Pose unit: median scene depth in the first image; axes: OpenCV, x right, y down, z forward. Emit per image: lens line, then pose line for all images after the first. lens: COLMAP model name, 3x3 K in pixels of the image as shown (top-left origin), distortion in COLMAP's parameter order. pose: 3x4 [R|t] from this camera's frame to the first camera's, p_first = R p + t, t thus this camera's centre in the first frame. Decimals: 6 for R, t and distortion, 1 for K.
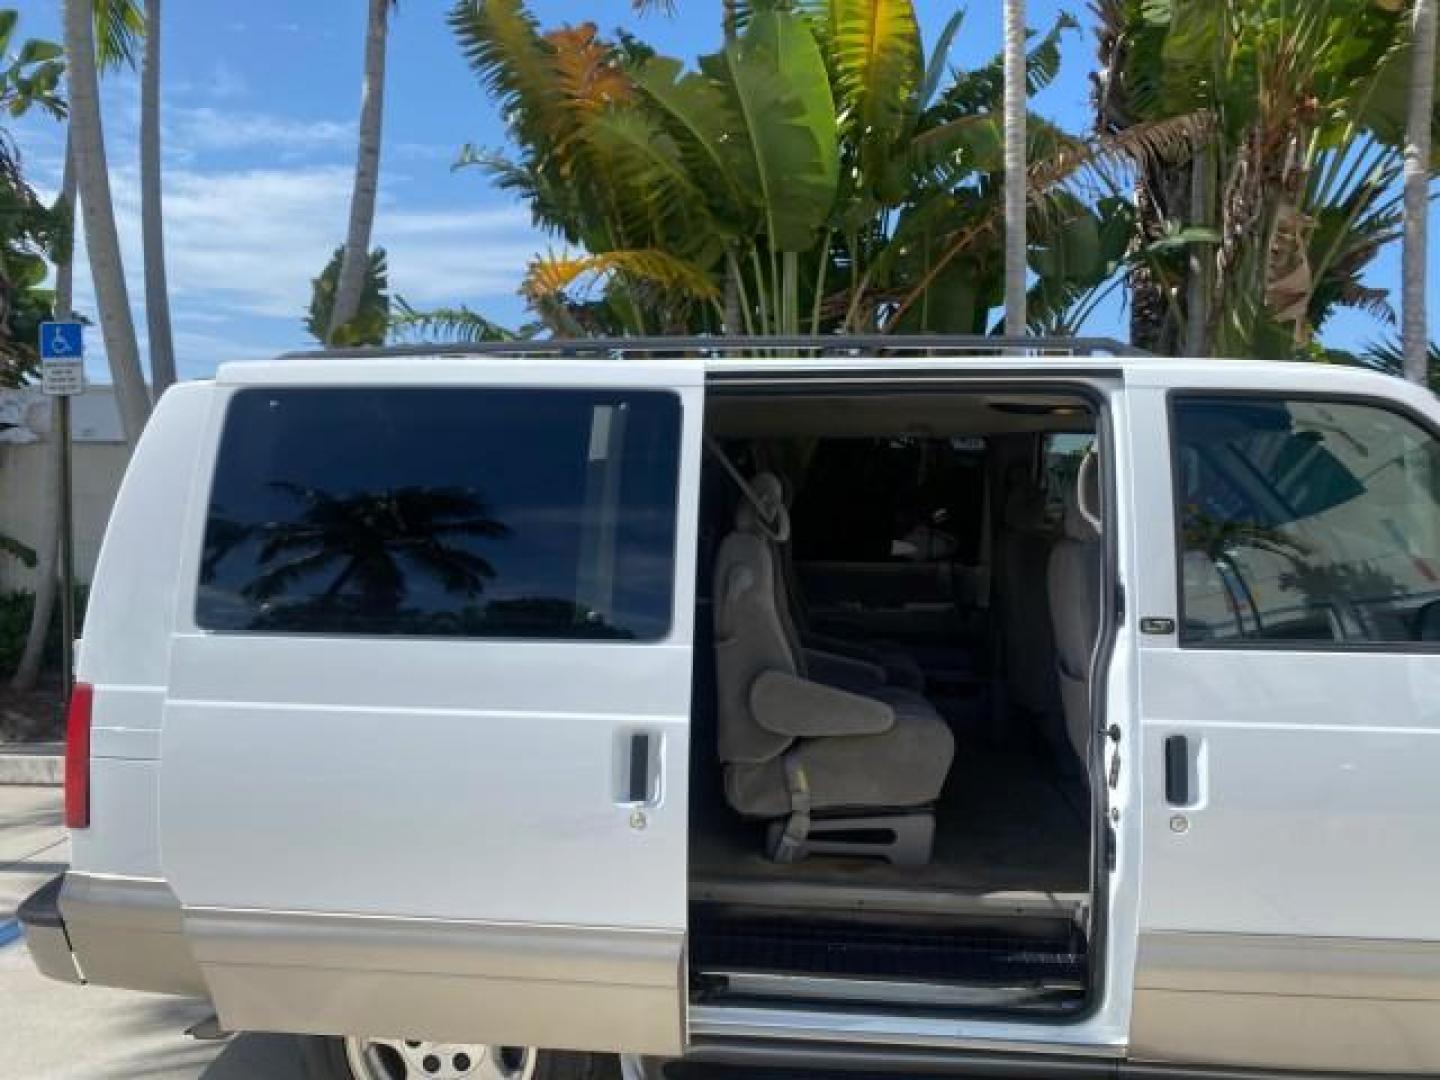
lens RADIAL K [[1093.5, 0, 720.0], [0, 1093.5, 540.0], [0, 0, 1]] dist [0.002717, 0.000096]
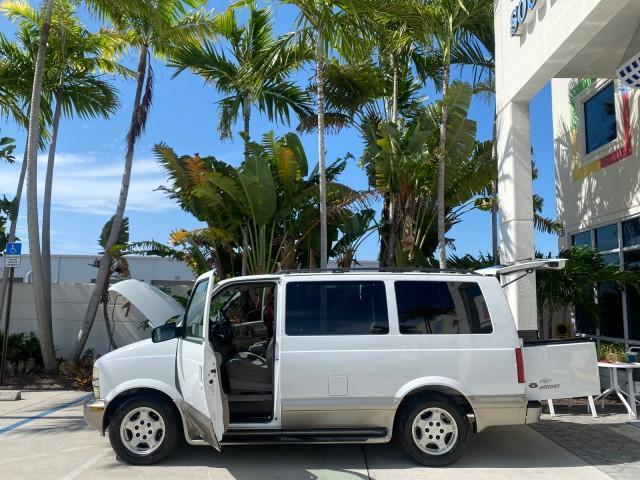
lens RADIAL K [[491.5, 0, 320.5], [0, 491.5, 236.0], [0, 0, 1]] dist [0.007610, -0.006434]
pose [[0.996725, 0.018399, 0.078750, 0.117304], [-0.004364, 0.984594, -0.174804, 0.012663], [-0.080753, 0.173888, 0.981449, -0.370840]]
